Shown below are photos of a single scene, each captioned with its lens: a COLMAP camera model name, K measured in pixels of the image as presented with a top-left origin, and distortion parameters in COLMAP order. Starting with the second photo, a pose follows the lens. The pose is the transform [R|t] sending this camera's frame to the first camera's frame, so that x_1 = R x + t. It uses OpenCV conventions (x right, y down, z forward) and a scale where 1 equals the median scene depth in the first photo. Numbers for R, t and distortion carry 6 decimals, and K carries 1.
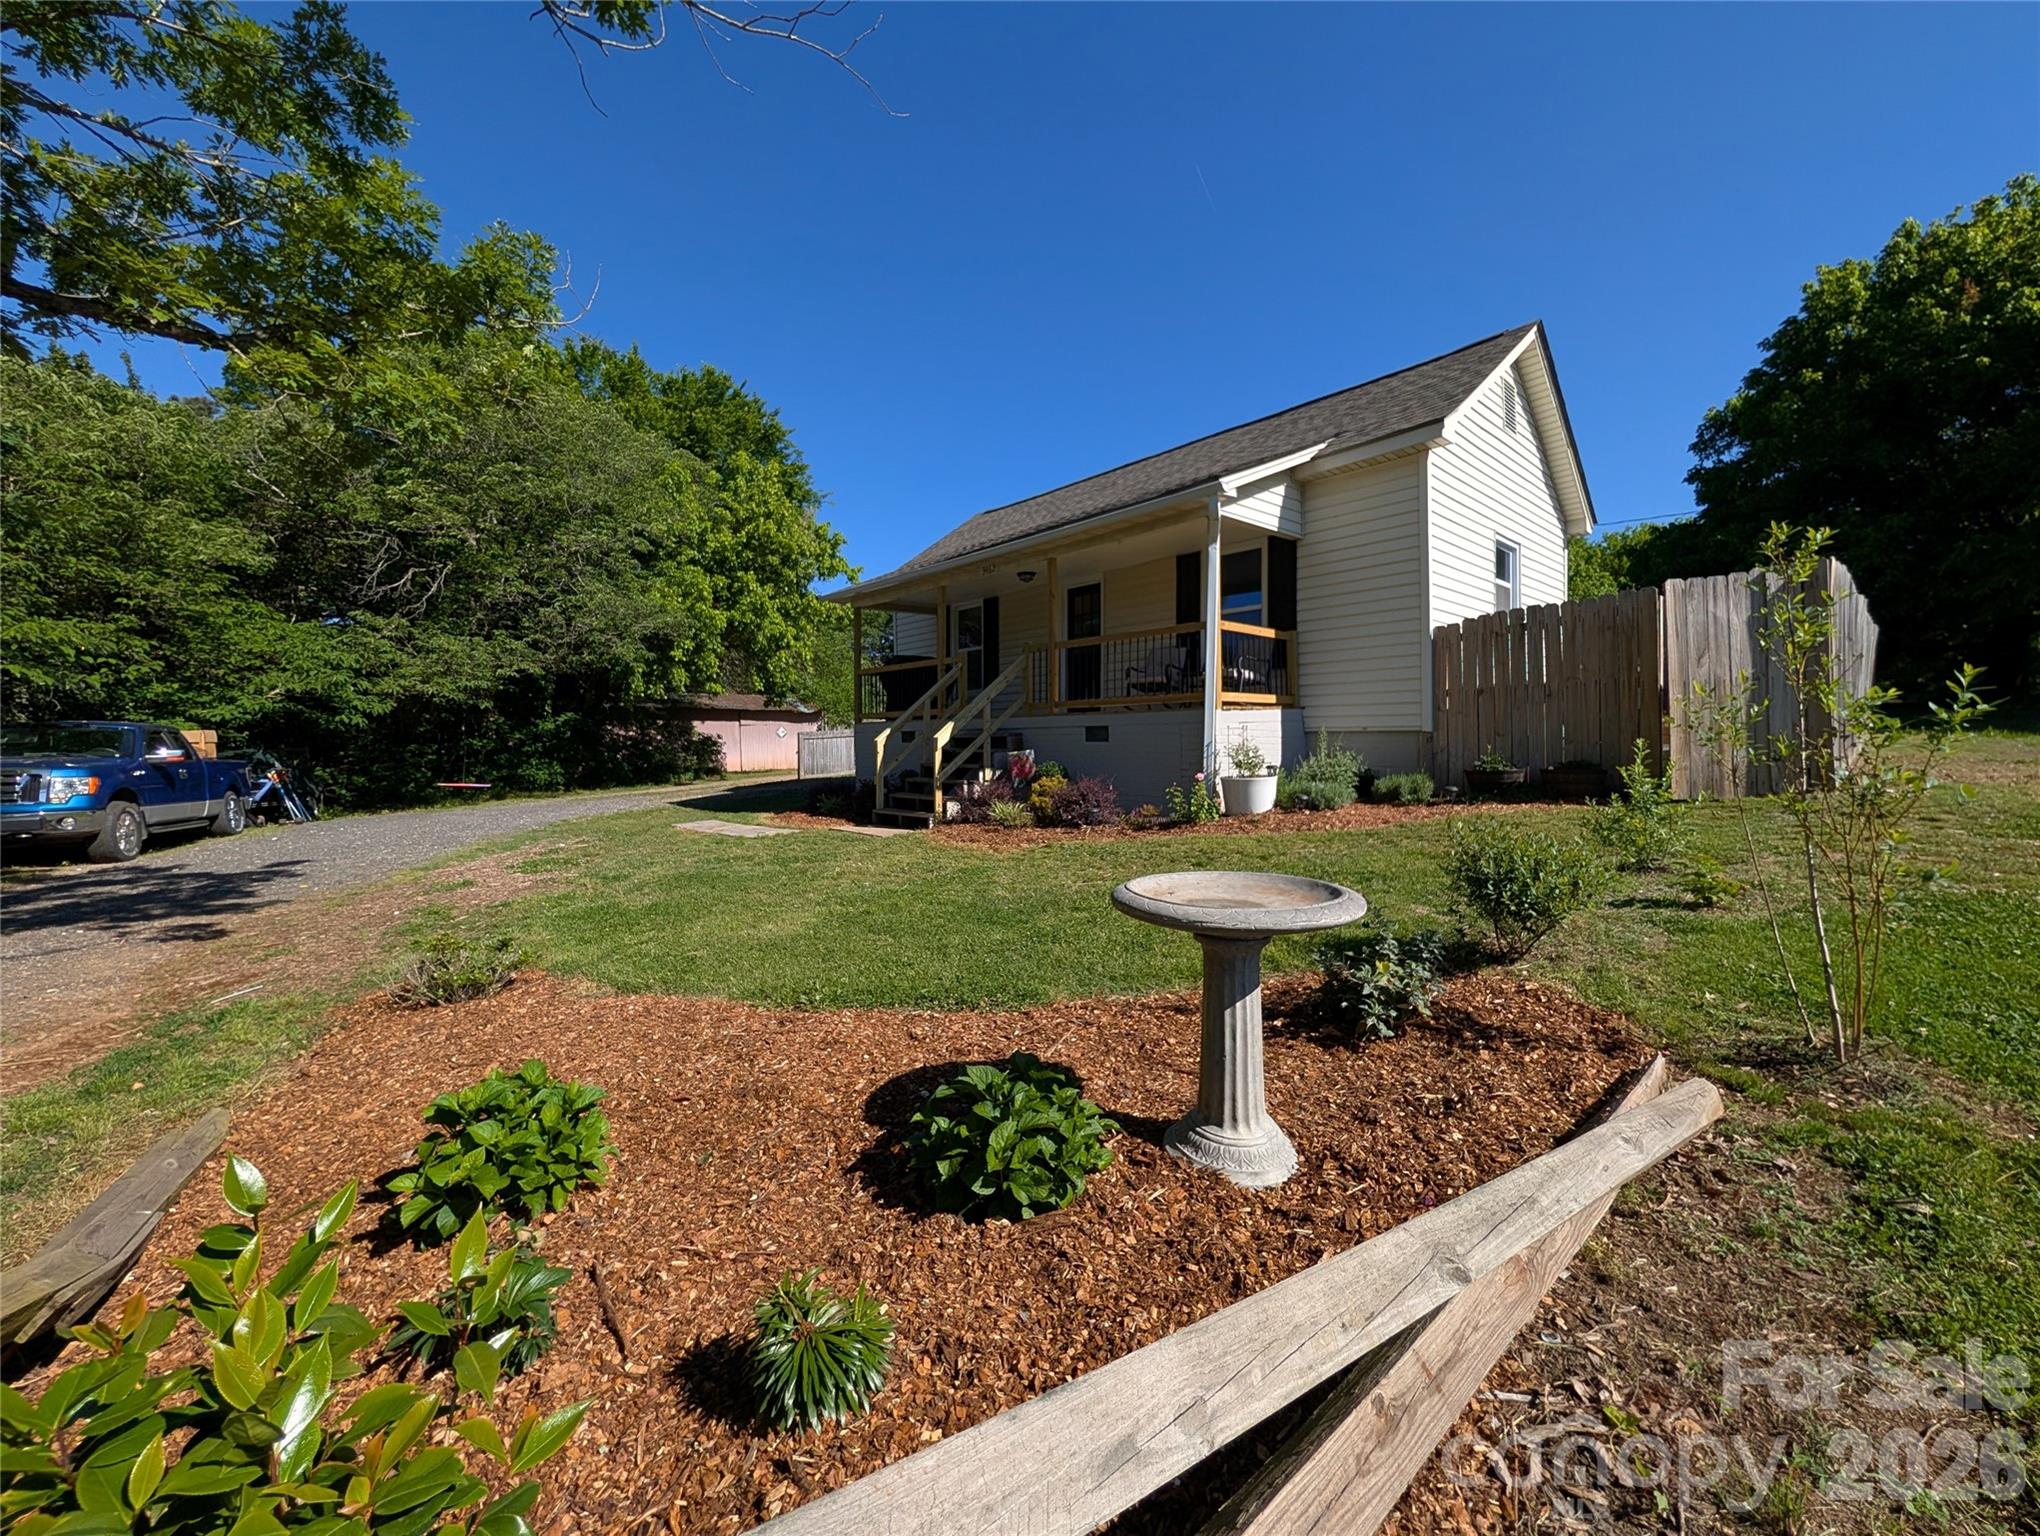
lens RADIAL K [[793.8, 0, 1023.4], [0, 793.8, 740.8], [0, 0, 1]] dist [0.007863, 0.000015]
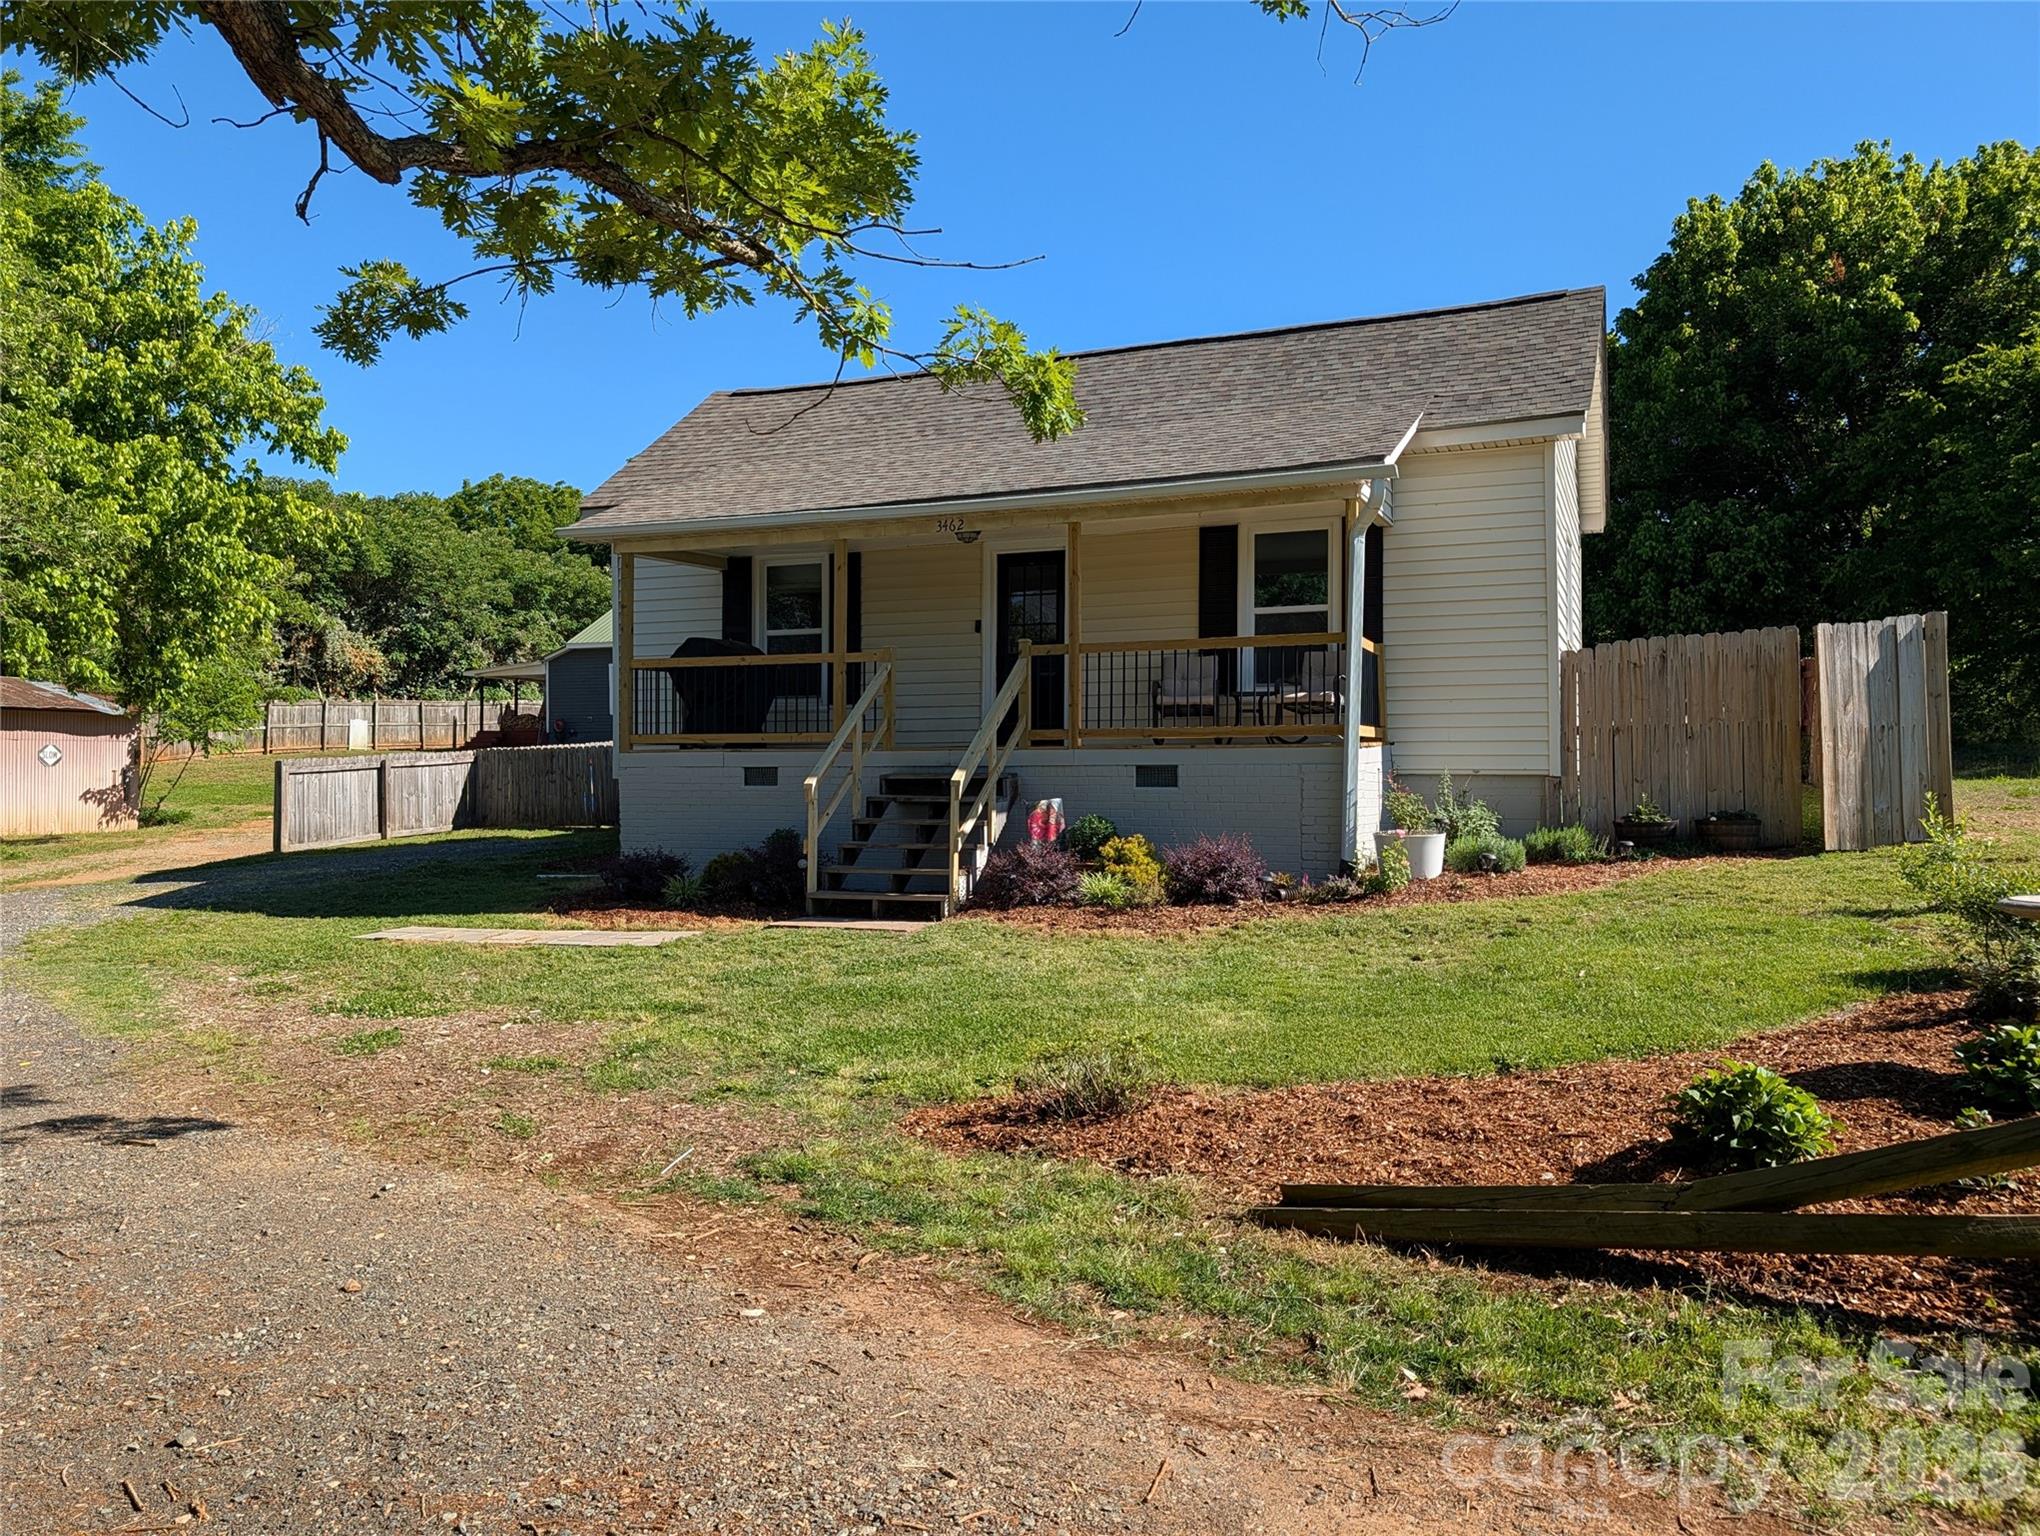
lens RADIAL K [[1469.6, 0, 986.6], [0, 1469.6, 761.4], [0, 0, 1]] dist [0.006083, -0.000121]
pose [[0.913160, 0.007613, 0.407530, -0.579045], [-0.004800, 0.999957, -0.007926, -0.010656], [-0.407573, 0.005281, 0.913157, -0.149154]]
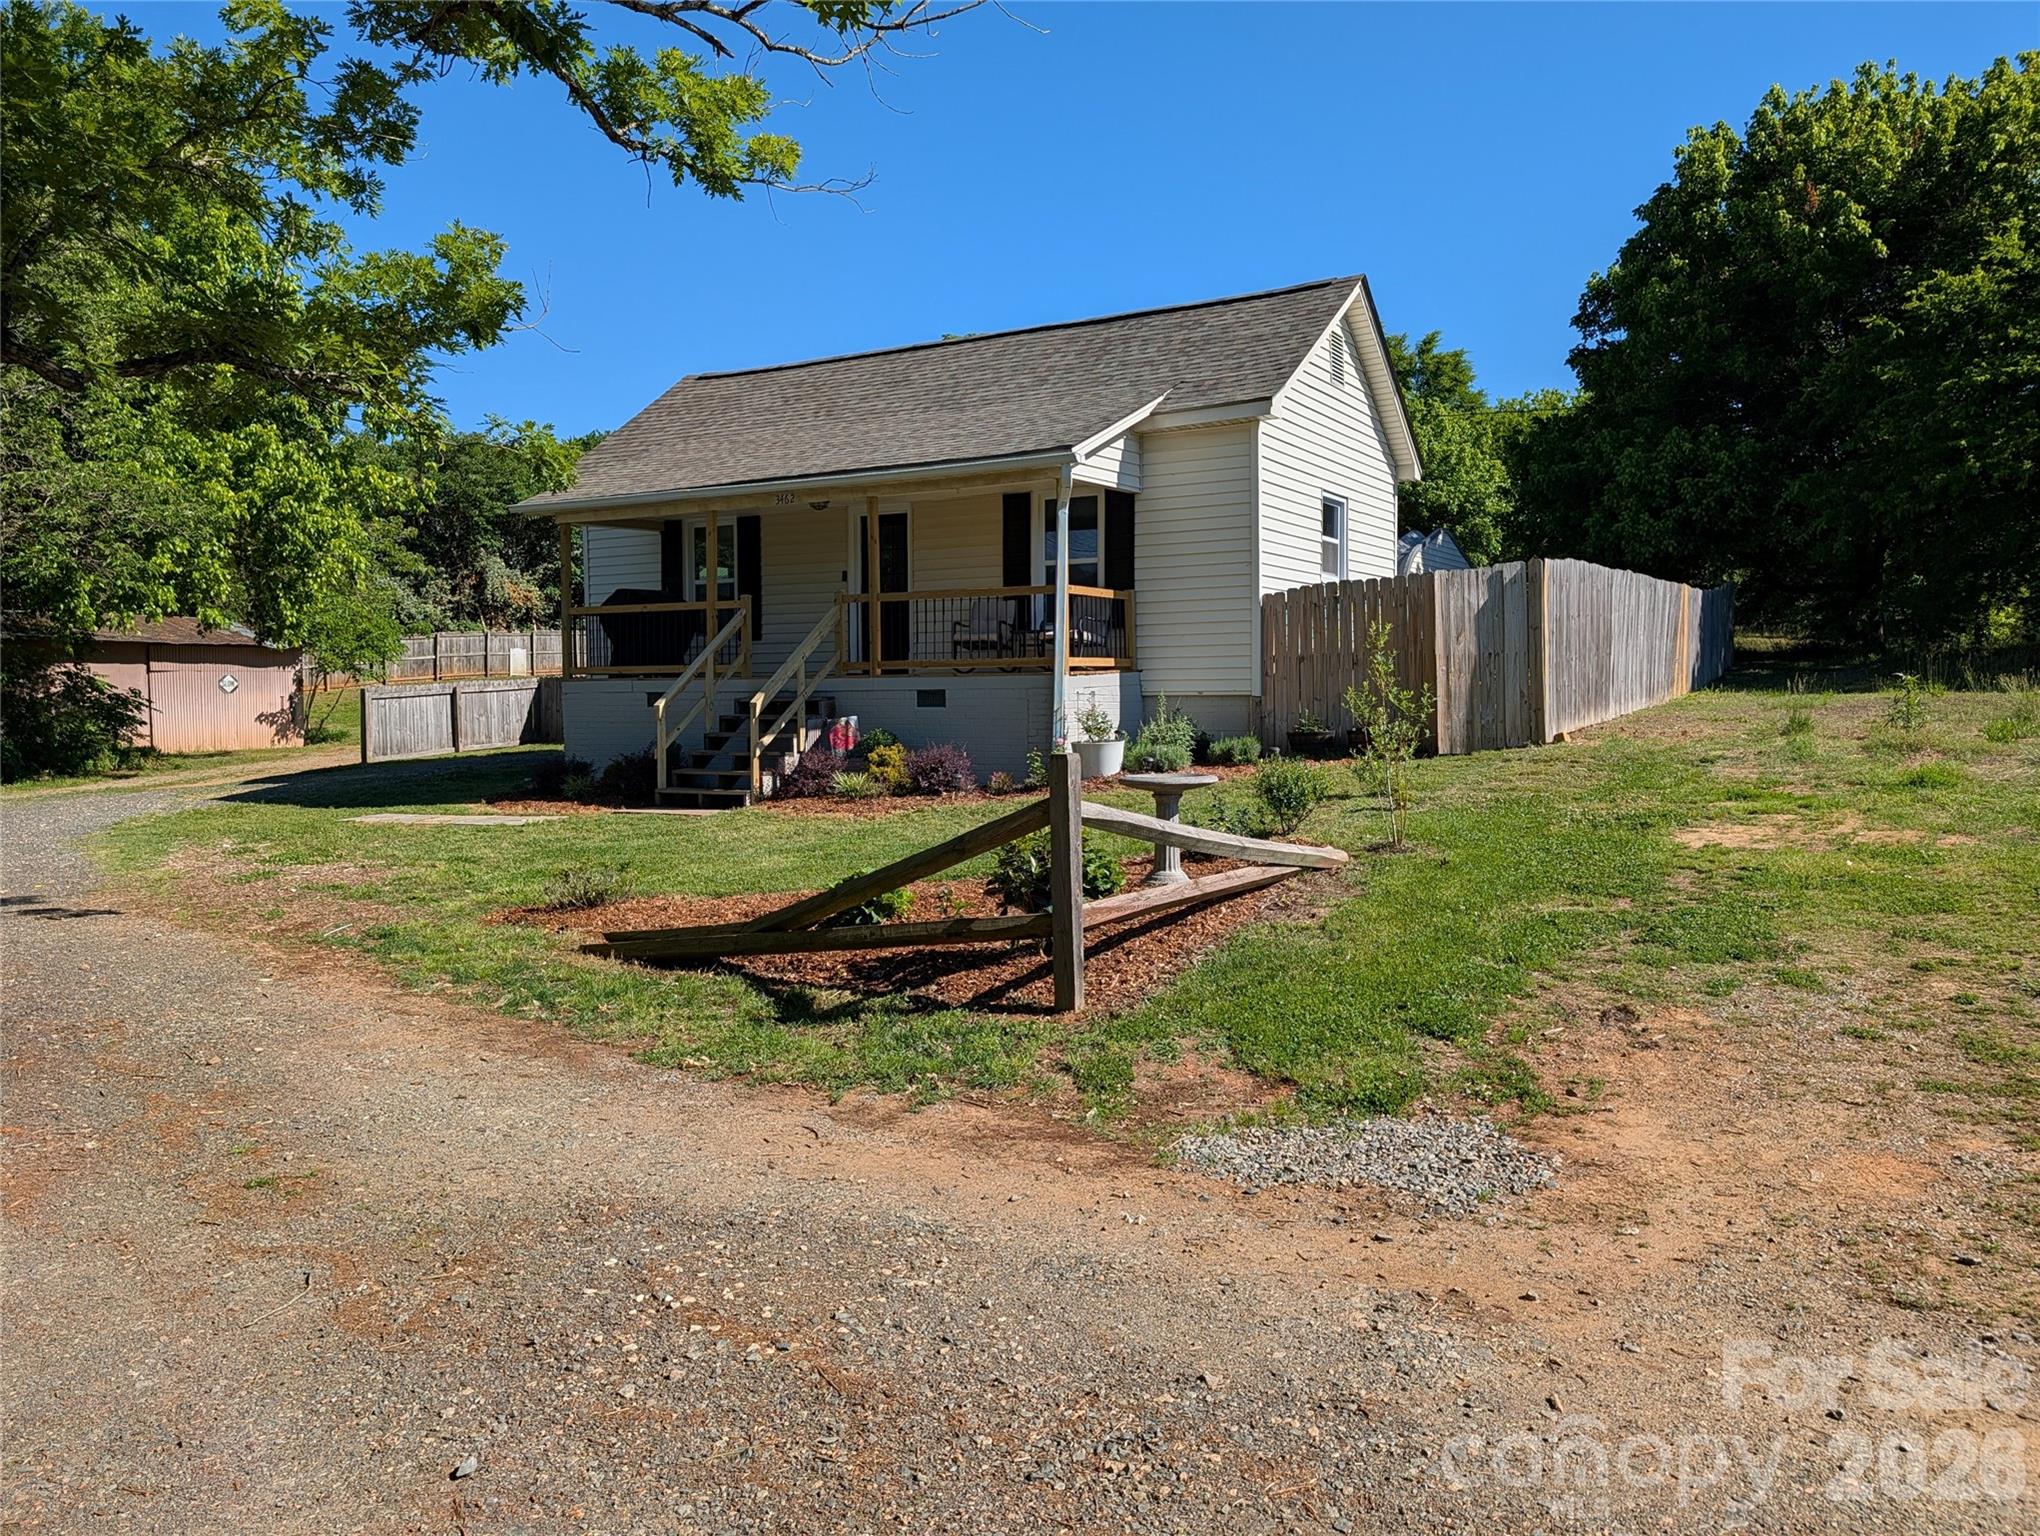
lens RADIAL K [[1470.9, 0, 1020.0], [0, 1470.9, 768.0], [0, 0, 1]] dist [0.007067, -0.002674]
pose [[0.956039, -0.017575, 0.292711, -0.299867], [0.002429, 0.998643, 0.052029, -0.016038], [-0.293228, -0.049030, 0.954784, -0.638579]]
